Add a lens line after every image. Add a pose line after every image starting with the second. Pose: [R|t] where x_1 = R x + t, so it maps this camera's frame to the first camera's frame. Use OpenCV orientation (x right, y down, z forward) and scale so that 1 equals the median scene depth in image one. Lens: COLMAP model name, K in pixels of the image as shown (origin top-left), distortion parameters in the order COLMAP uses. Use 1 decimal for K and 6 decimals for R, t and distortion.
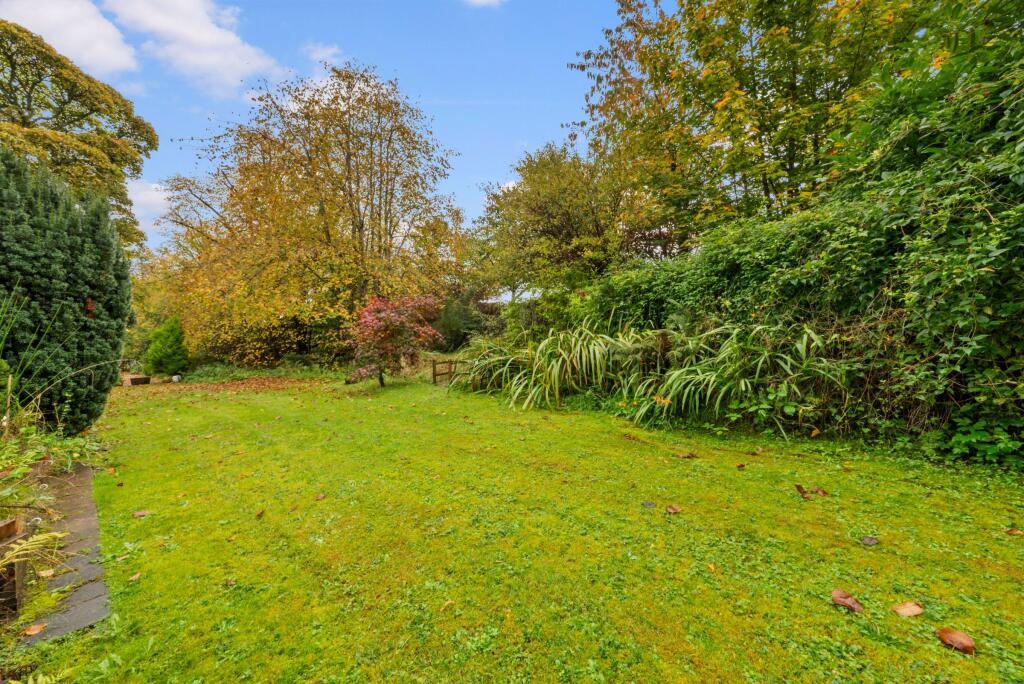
lens RADIAL K [[353.5, 0, 512.0], [0, 353.5, 342.0], [0, 0, 1]] dist [0.013177, 0.000049]
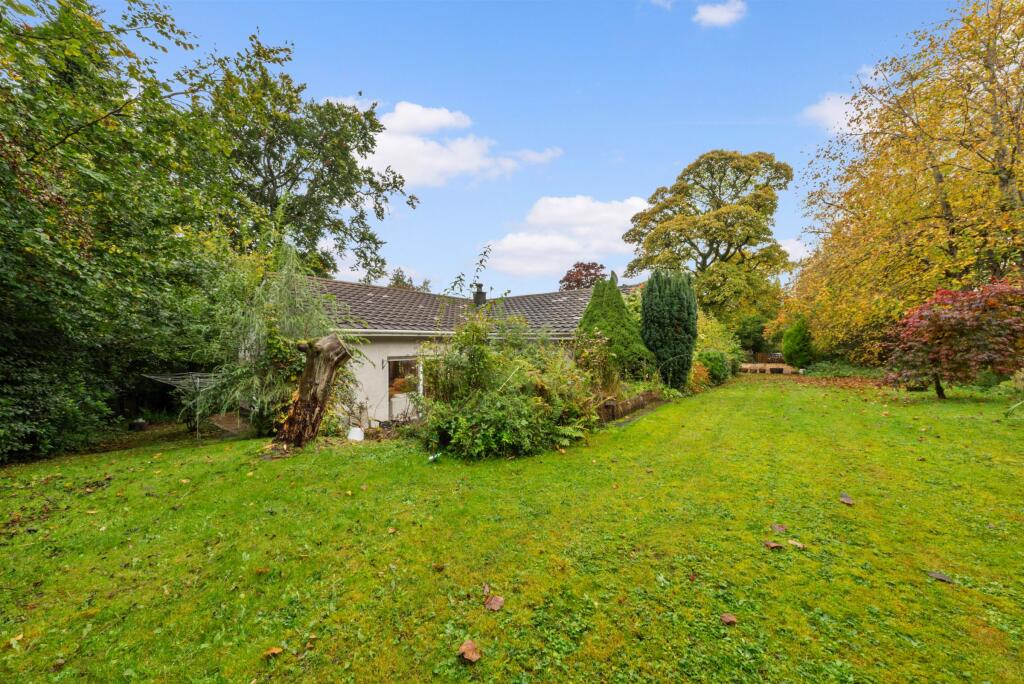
lens RADIAL K [[353.5, 0, 512.0], [0, 353.5, 342.0], [0, 0, 1]] dist [0.013177, 0.000049]
pose [[0.068987, 0.008513, -0.997581, 0.277848], [0.005880, 0.999943, 0.008939, -0.014710], [0.997600, -0.006482, 0.068933, -0.044393]]
